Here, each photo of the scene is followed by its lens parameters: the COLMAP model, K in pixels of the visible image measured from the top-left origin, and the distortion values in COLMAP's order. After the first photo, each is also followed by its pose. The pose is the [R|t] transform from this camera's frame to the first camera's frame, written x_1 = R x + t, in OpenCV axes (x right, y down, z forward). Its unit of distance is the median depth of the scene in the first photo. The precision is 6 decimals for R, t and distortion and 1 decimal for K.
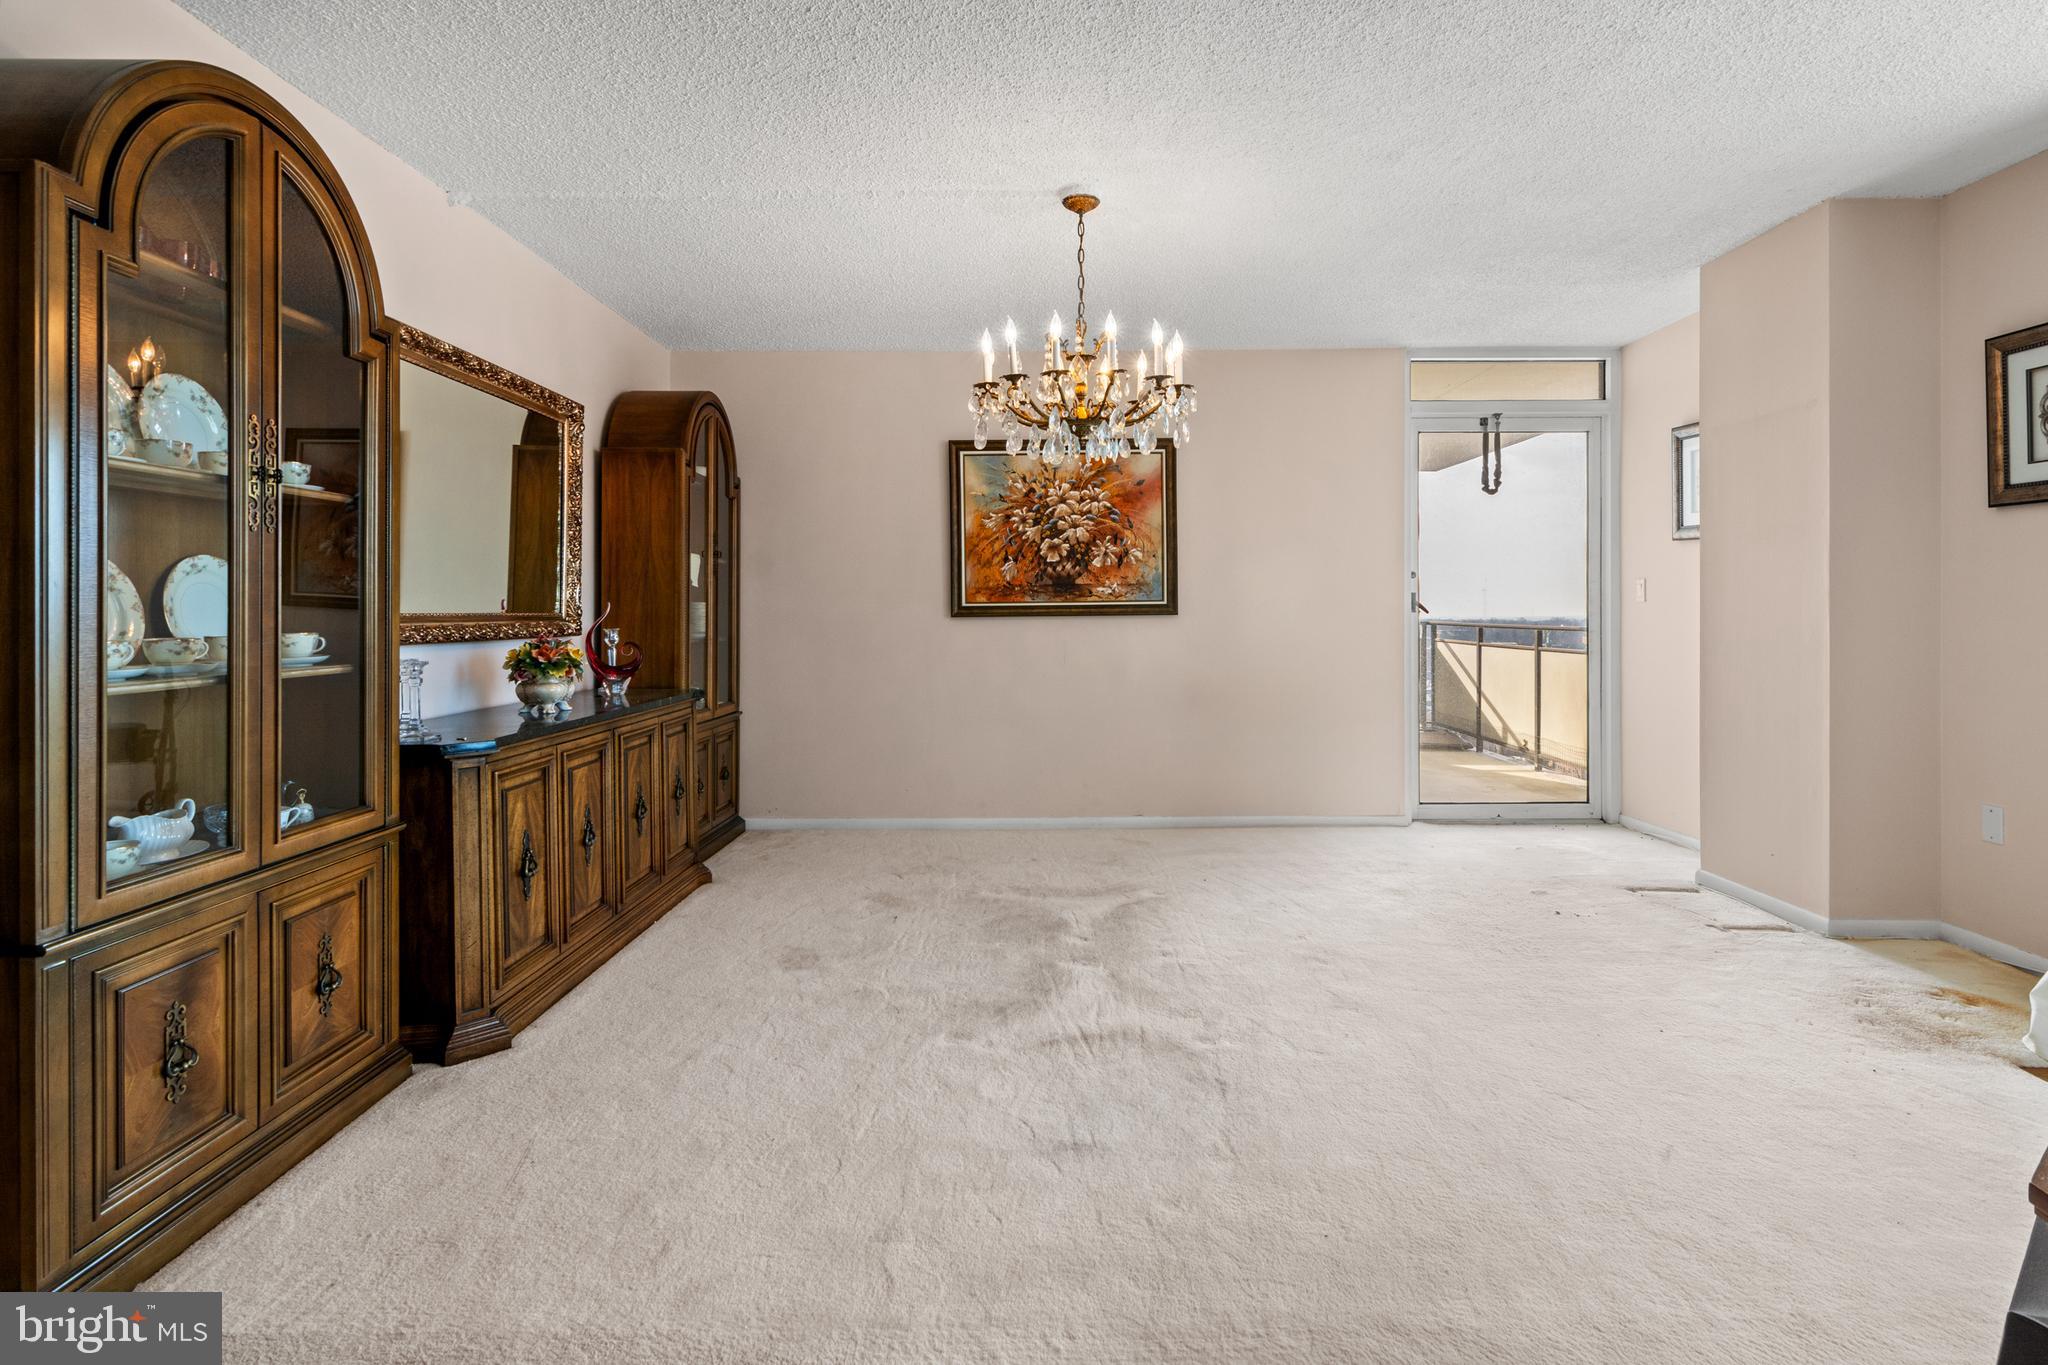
lens RADIAL K [[1005.0, 0, 1038.9], [0, 1005.0, 613.4], [0, 0, 1]] dist [0.002210, -0.001676]
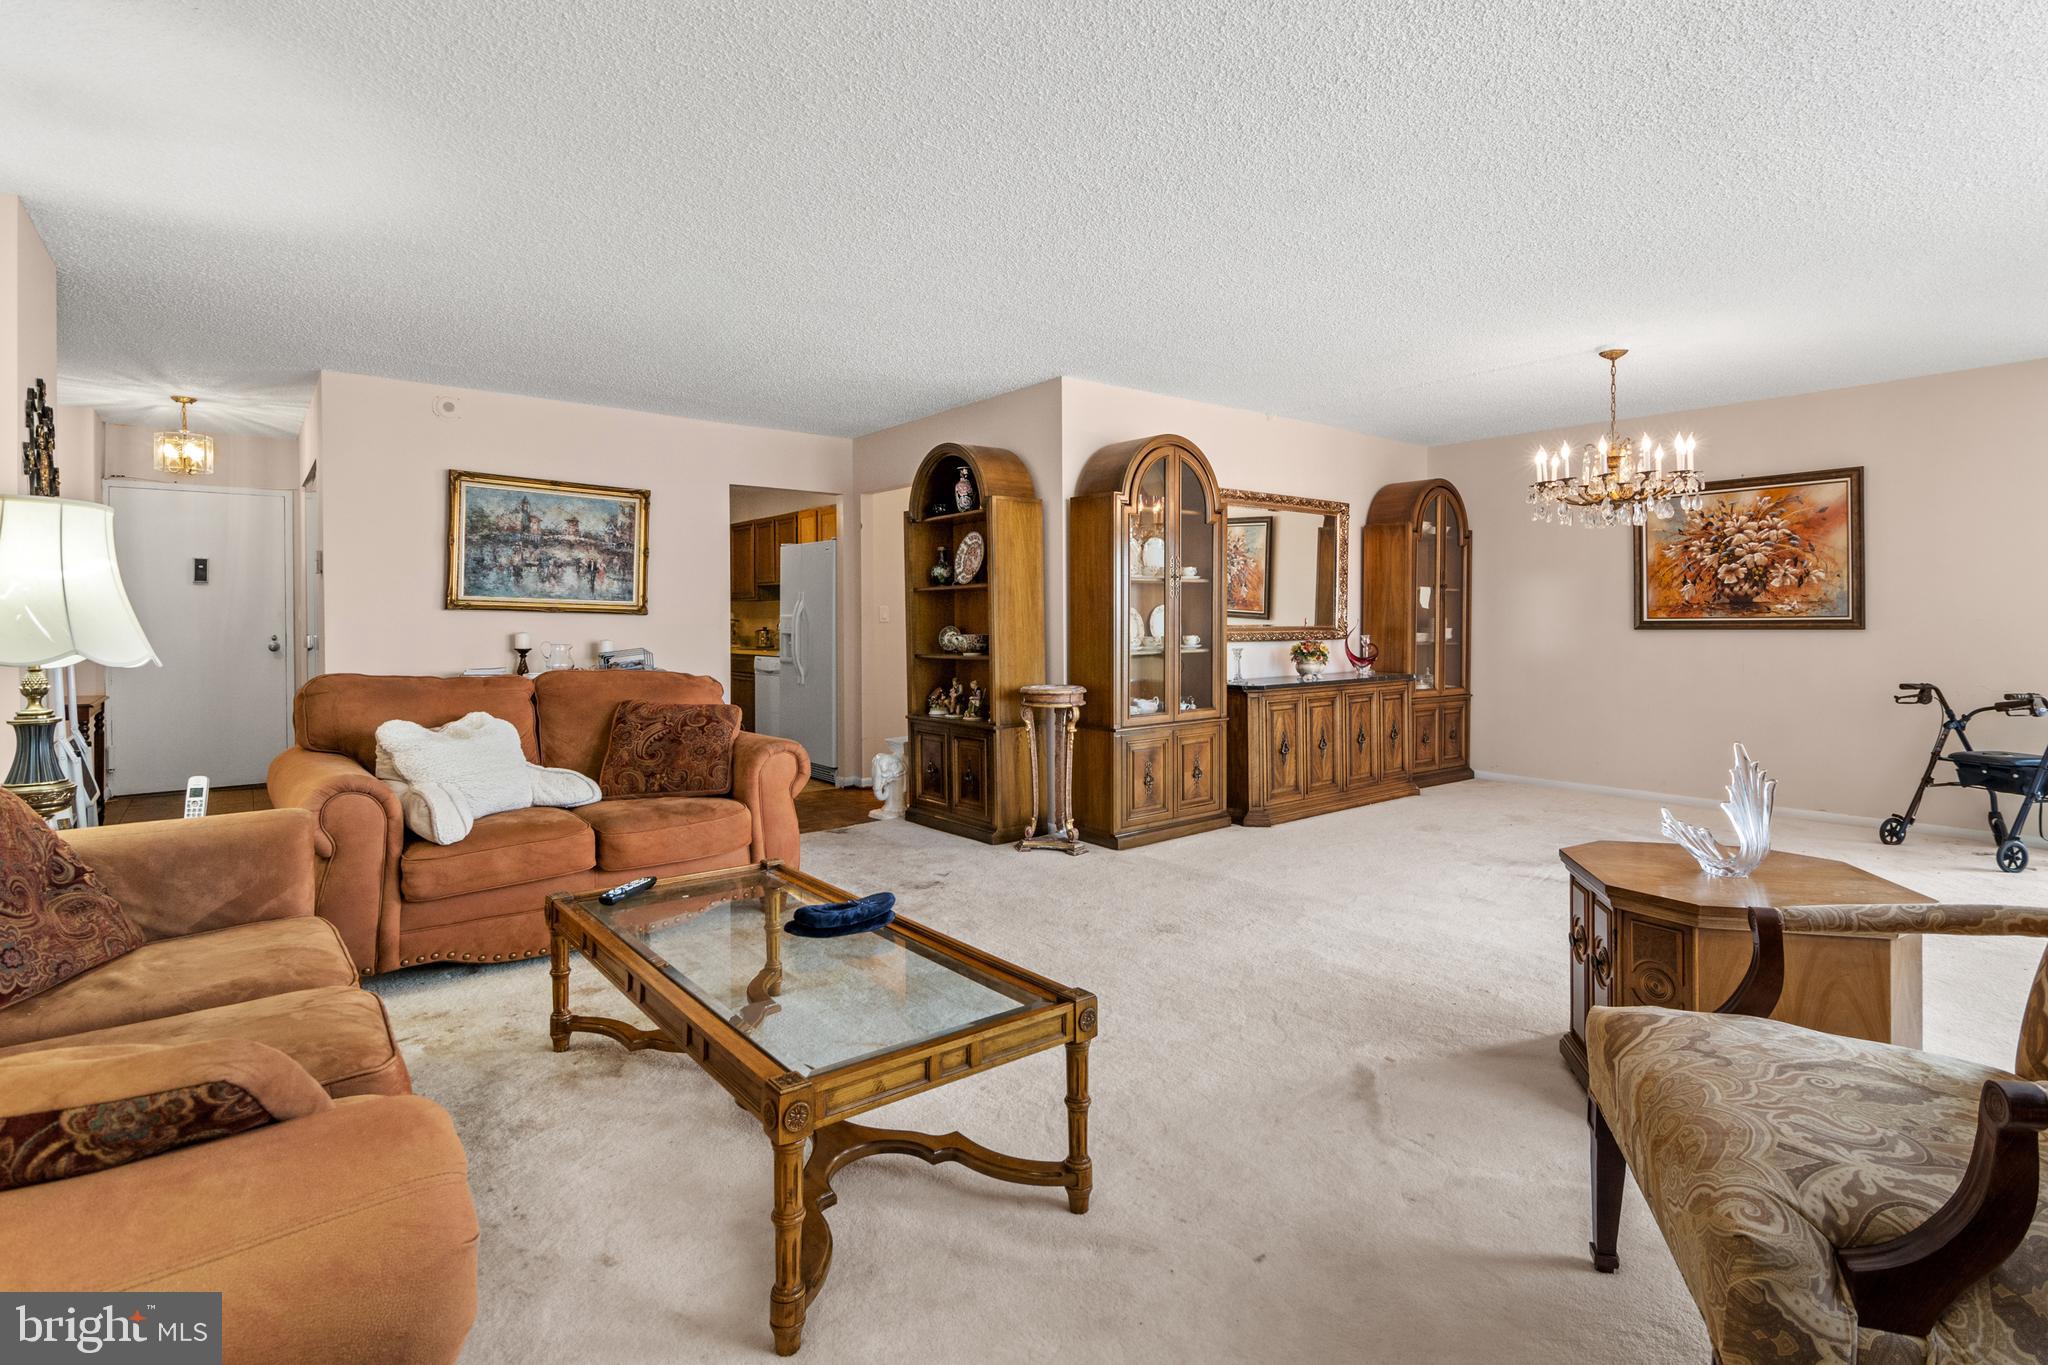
lens RADIAL K [[1005.0, 0, 1038.9], [0, 1005.0, 613.4], [0, 0, 1]] dist [0.002210, -0.001676]
pose [[0.638616, -0.002407, -0.769521, 0.493196], [-0.000479, 0.999994, -0.003525, -0.014011], [0.769525, 0.002620, 0.638611, -0.462210]]
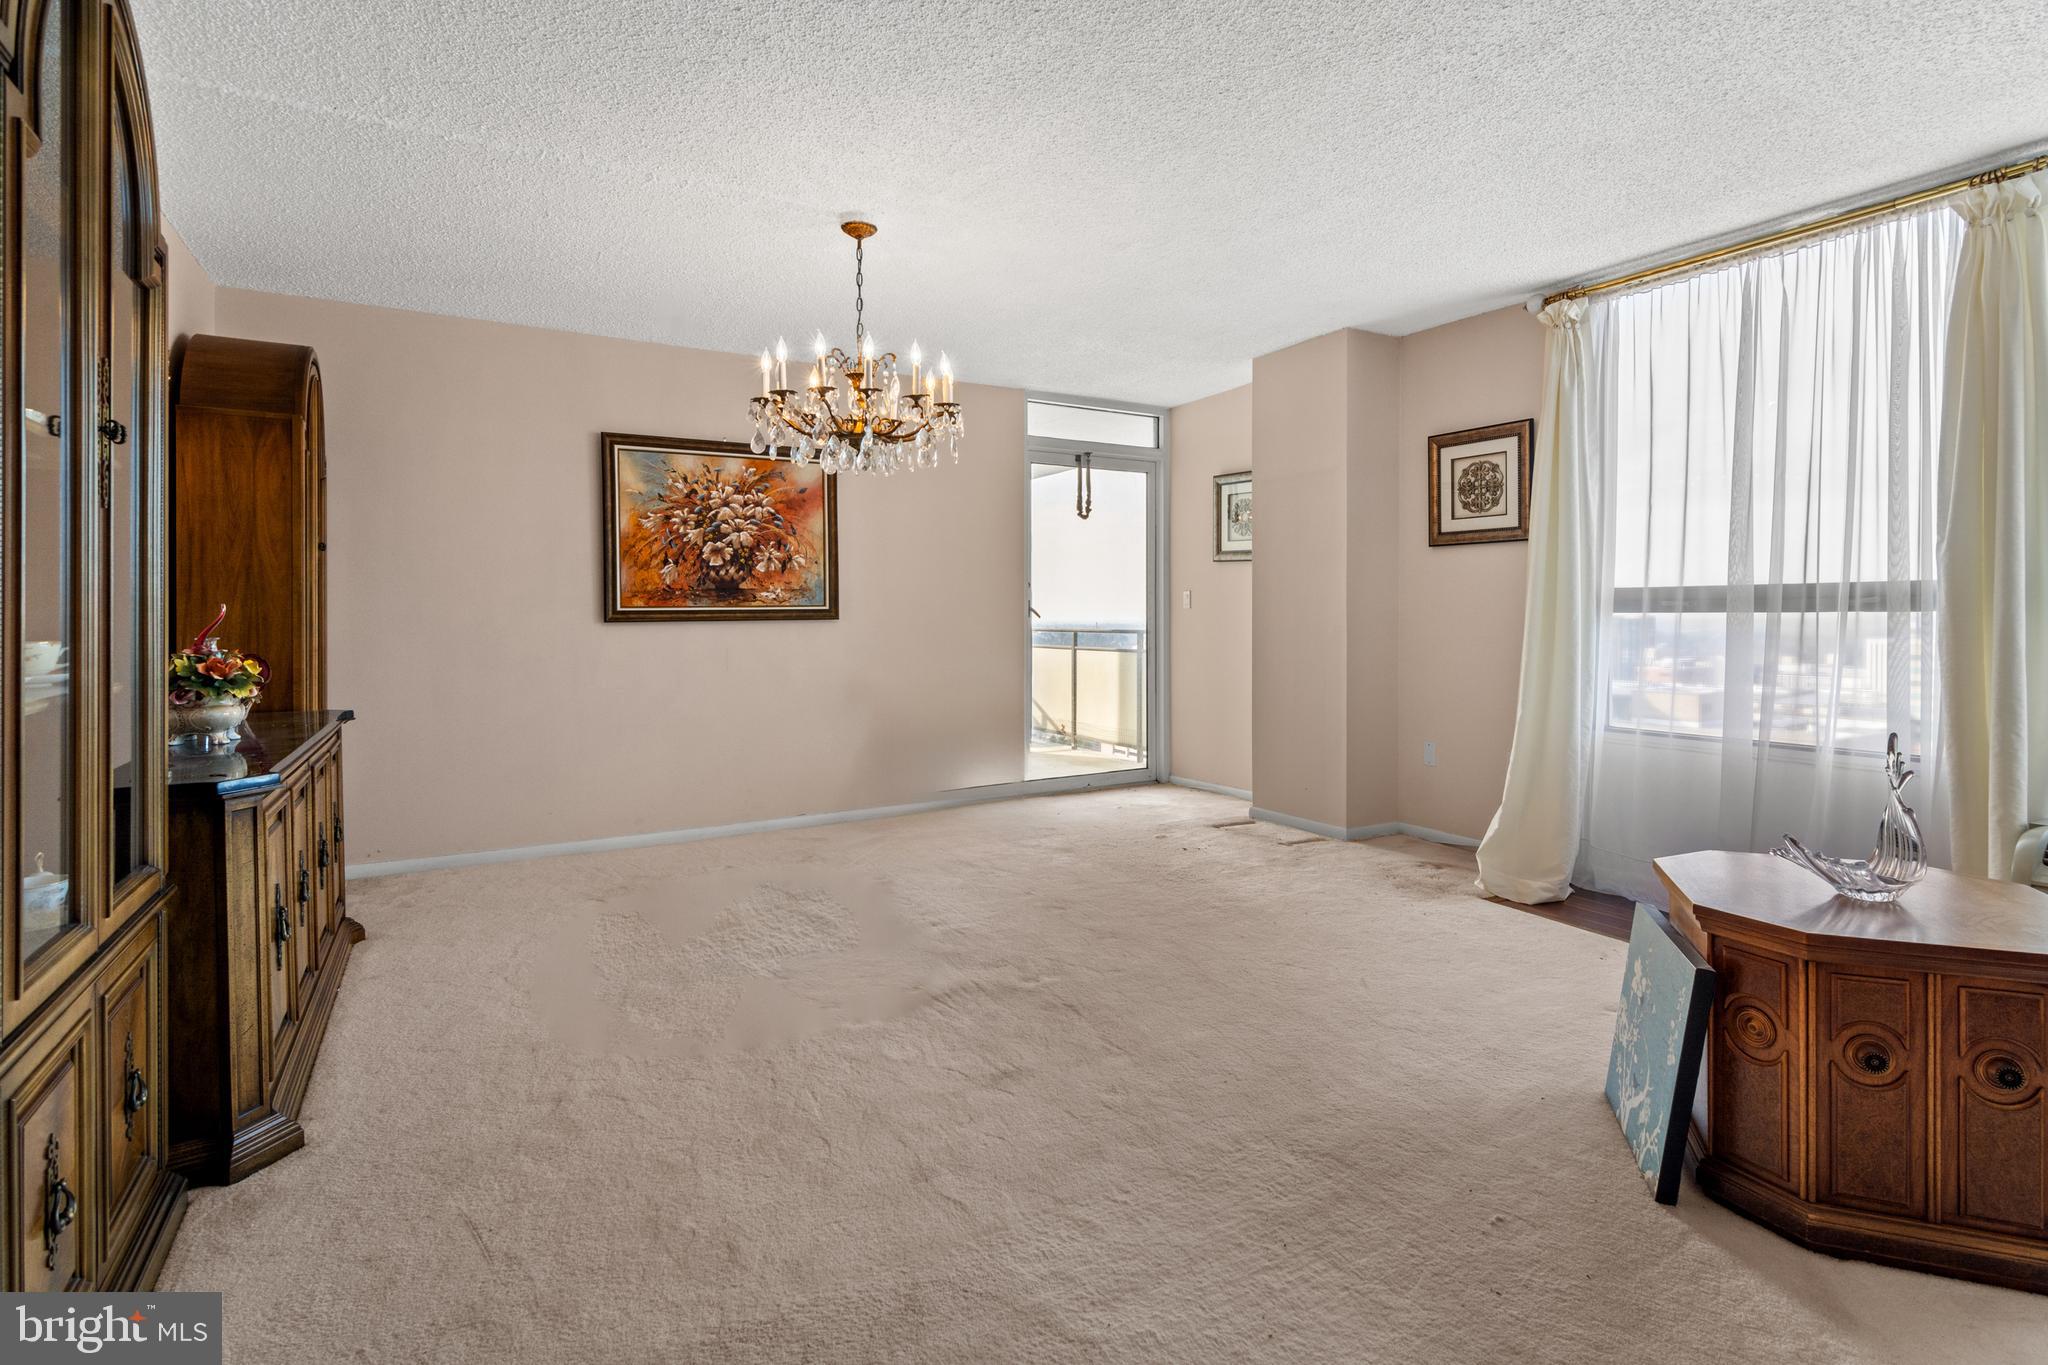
lens RADIAL K [[995.6, 0, 1050.8], [0, 995.6, 623.2], [0, 0, 1]] dist [0.002051, -0.001003]
pose [[0.858595, -0.004438, 0.512635, -0.249562], [0.003114, 0.999989, 0.003441, 0.003104], [-0.512644, -0.001358, 0.858600, -0.005110]]
